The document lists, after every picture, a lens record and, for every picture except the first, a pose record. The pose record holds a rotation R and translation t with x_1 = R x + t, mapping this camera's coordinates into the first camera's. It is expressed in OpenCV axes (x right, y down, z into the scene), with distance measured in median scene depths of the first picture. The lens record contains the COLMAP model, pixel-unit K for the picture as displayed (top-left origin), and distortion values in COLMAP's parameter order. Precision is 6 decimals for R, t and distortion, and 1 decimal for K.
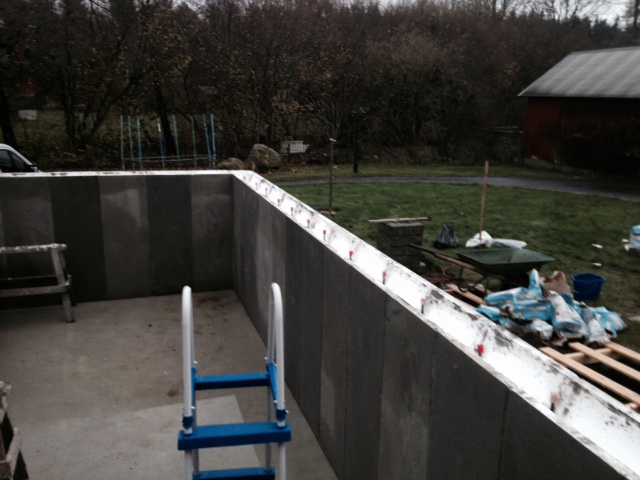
lens RADIAL K [[576.1, 0, 317.3], [0, 576.1, 240.5], [0, 0, 1]] dist [0.150105, -0.209545]
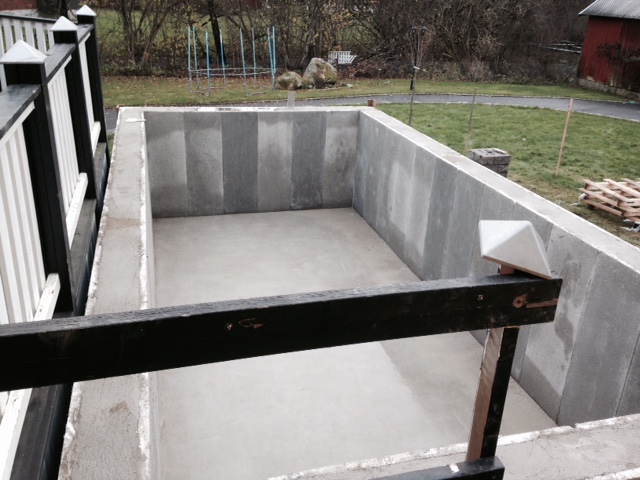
lens RADIAL K [[576.1, 0, 317.3], [0, 576.1, 240.5], [0, 0, 1]] dist [0.150105, -0.209545]
pose [[0.998661, 0.038281, -0.034806, -0.180573], [-0.032378, 0.987121, 0.156663, -0.035448], [0.040355, -0.155326, 0.987039, -0.224267]]
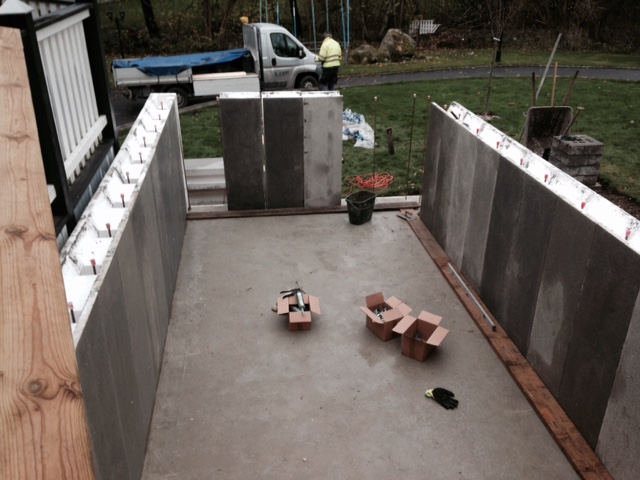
lens RADIAL K [[576.1, 0, 317.3], [0, 576.1, 240.5], [0, 0, 1]] dist [0.150105, -0.209545]
pose [[0.983237, 0.067721, -0.169289, -0.129530], [-0.032122, 0.978281, 0.204779, -0.065769], [0.179480, -0.195908, 0.964058, -0.084070]]
